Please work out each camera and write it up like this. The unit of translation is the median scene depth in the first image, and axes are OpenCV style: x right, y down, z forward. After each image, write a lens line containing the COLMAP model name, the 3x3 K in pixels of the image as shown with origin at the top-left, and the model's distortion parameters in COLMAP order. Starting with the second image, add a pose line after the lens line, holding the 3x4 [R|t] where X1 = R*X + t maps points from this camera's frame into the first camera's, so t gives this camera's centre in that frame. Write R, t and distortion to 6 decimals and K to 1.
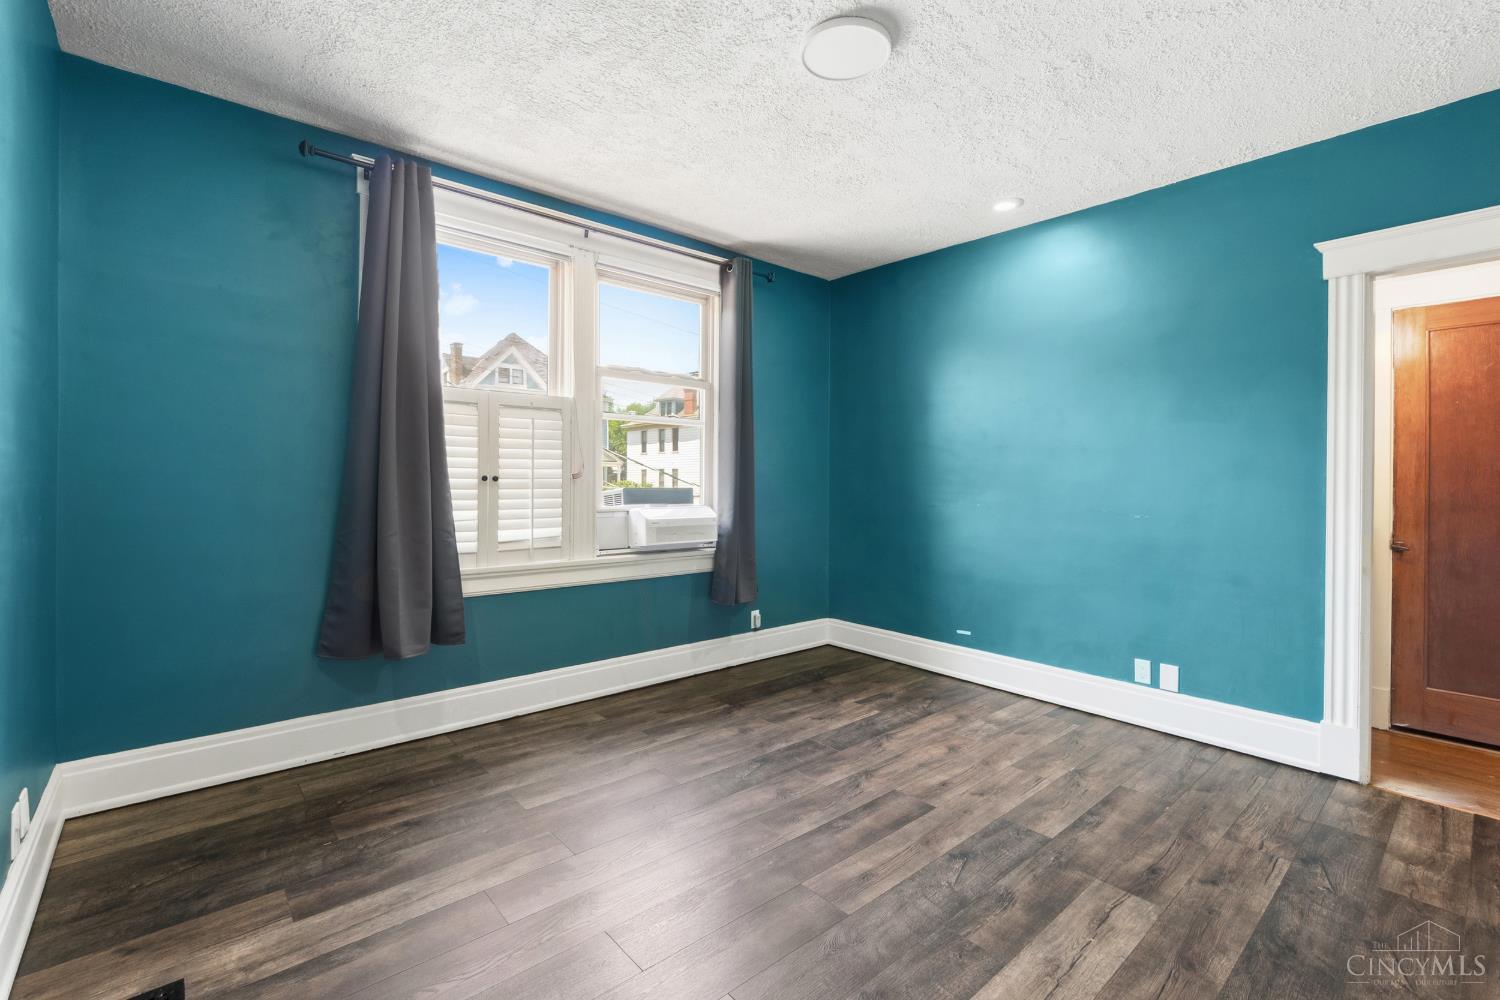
lens RADIAL K [[667.5, 0, 740.7], [0, 667.5, 486.5], [0, 0, 1]] dist [-0.004534, -0.000014]
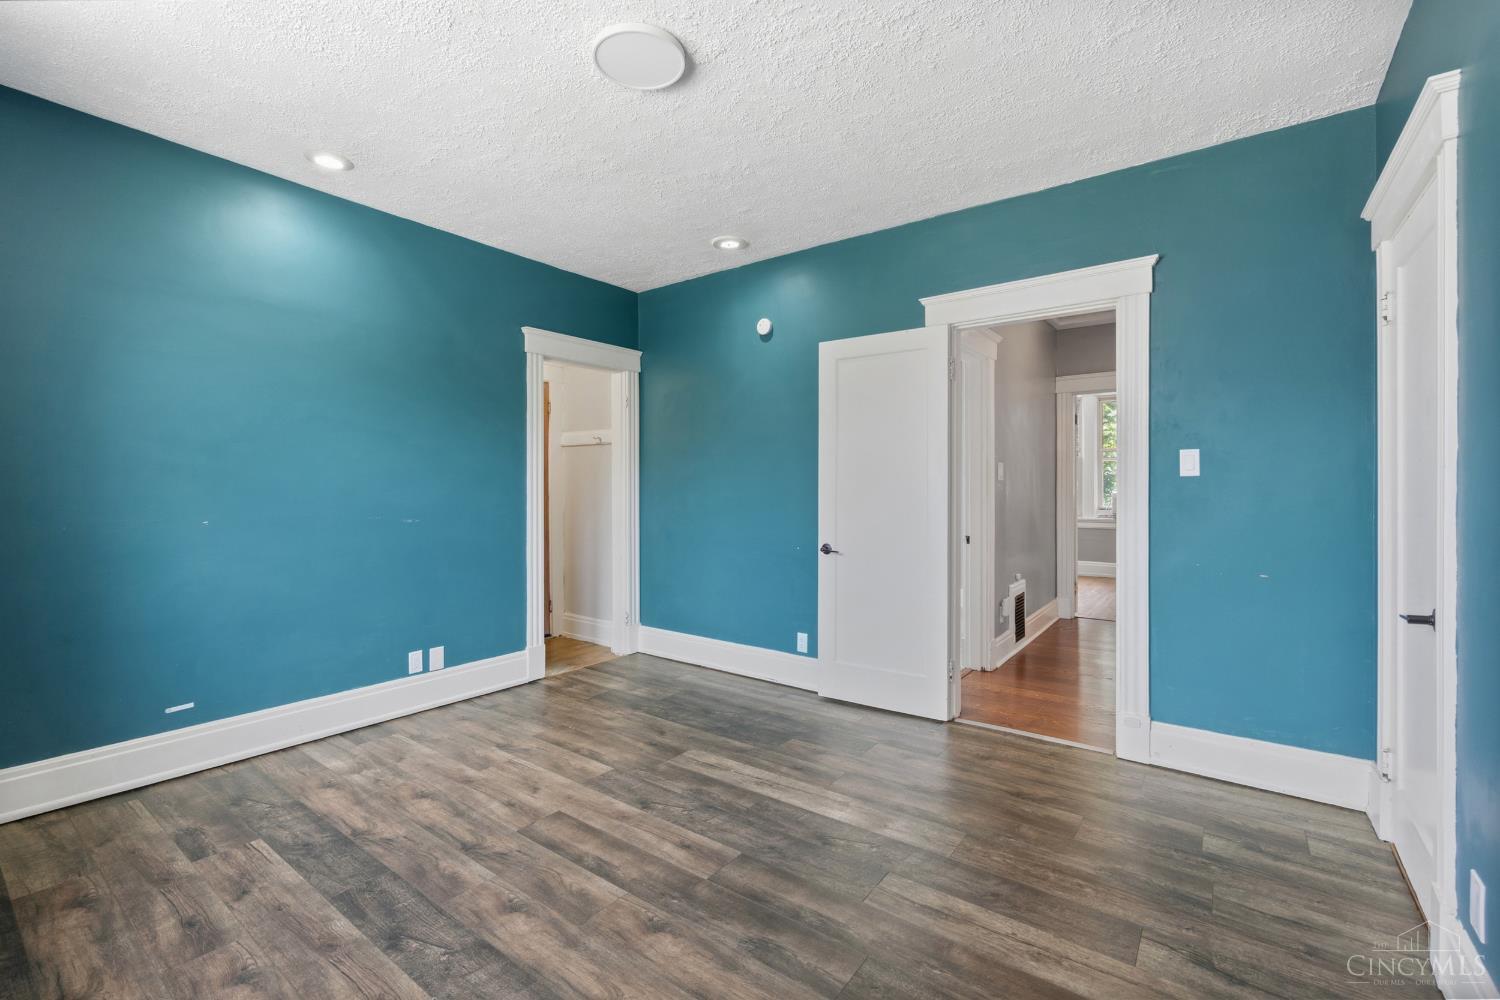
lens RADIAL K [[667.5, 0, 738.7], [0, 667.5, 496.3], [0, 0, 1]] dist [-0.004534, -0.000014]
pose [[-0.229249, -0.024054, 0.973071, -0.671936], [0.003372, 0.999669, 0.025506, -0.023122], [-0.973362, 0.009128, -0.229092, 0.859719]]
